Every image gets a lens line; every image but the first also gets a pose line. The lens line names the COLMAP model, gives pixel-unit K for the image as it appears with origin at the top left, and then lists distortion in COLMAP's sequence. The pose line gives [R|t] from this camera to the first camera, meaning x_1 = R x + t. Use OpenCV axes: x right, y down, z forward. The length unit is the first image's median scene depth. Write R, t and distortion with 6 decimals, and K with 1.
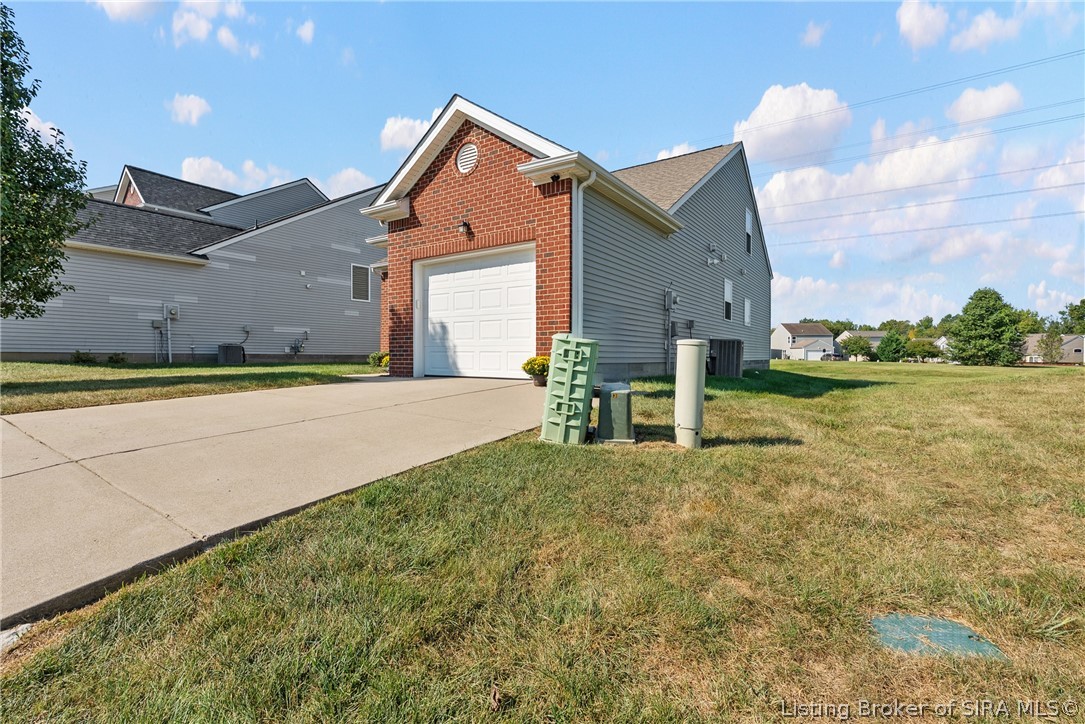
lens RADIAL K [[479.7, 0, 545.5], [0, 479.7, 360.4], [0, 0, 1]] dist [-0.008320, 0.001582]
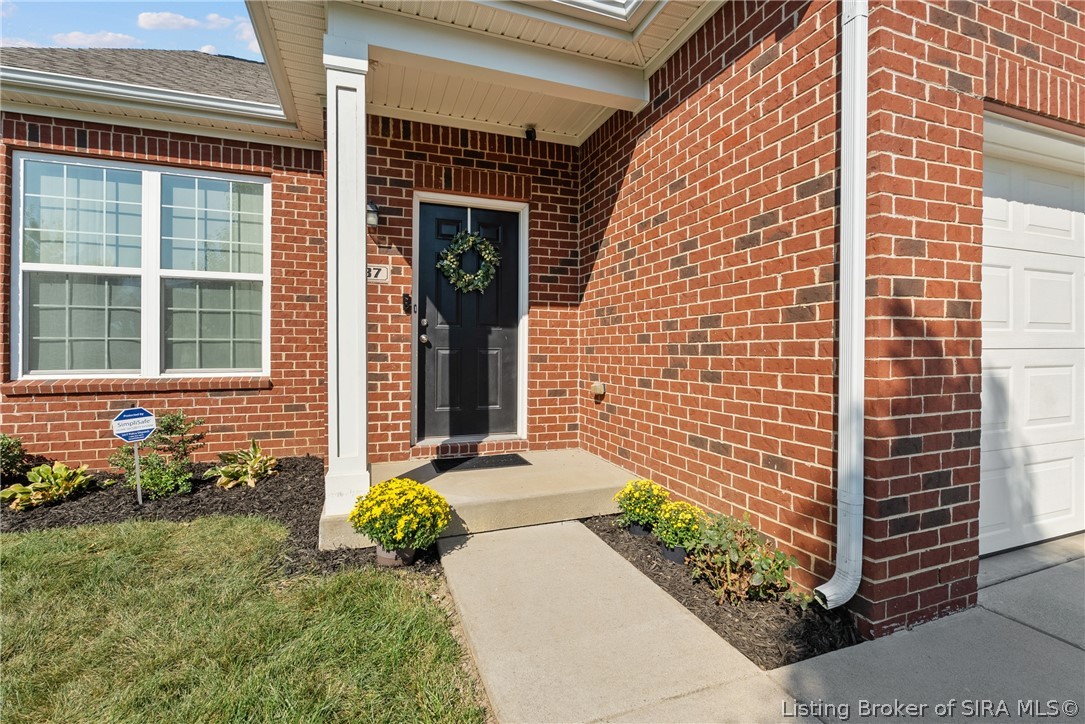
lens RADIAL K [[479.7, 0, 538.5], [0, 479.7, 350.5], [0, 0, 1]] dist [-0.008320, 0.001582]
pose [[0.589691, -0.009059, 0.807578, -0.637415], [0.016470, 0.999864, -0.000810, -0.098228], [-0.807461, 0.013778, 0.589760, 1.113979]]
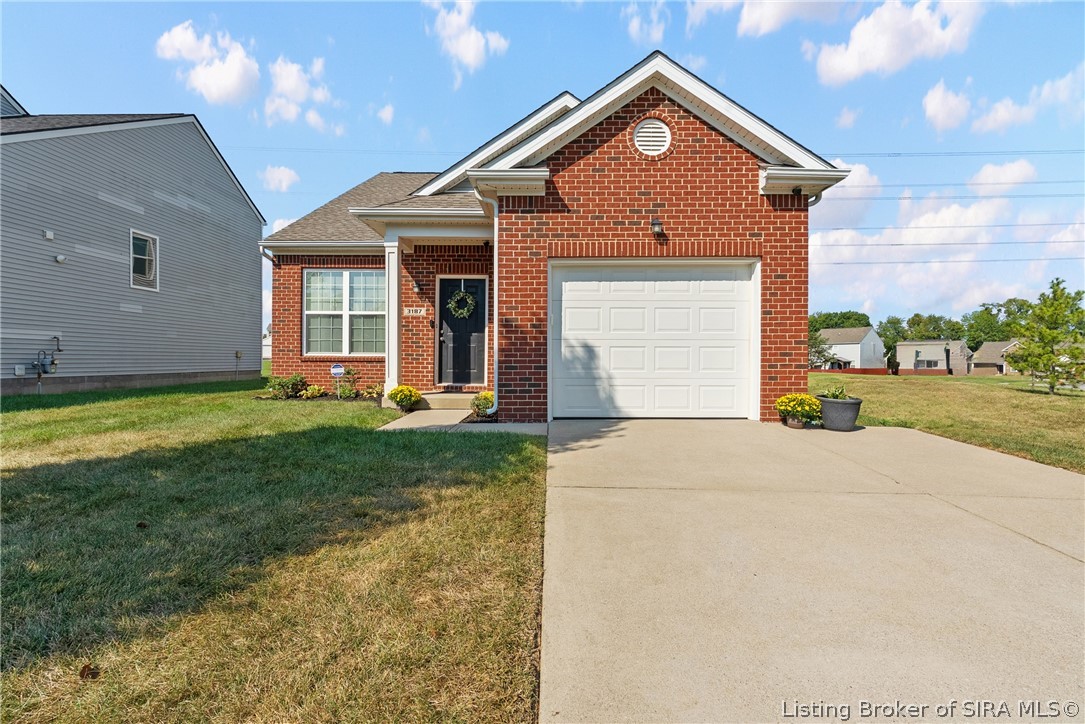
lens RADIAL K [[479.7, 0, 543.0], [0, 479.7, 364.1], [0, 0, 1]] dist [-0.008320, 0.001582]
pose [[0.834259, -0.008775, 0.551303, -0.727664], [0.007226, 0.999961, 0.004982, -0.058547], [-0.551325, -0.000173, 0.834290, 0.441569]]
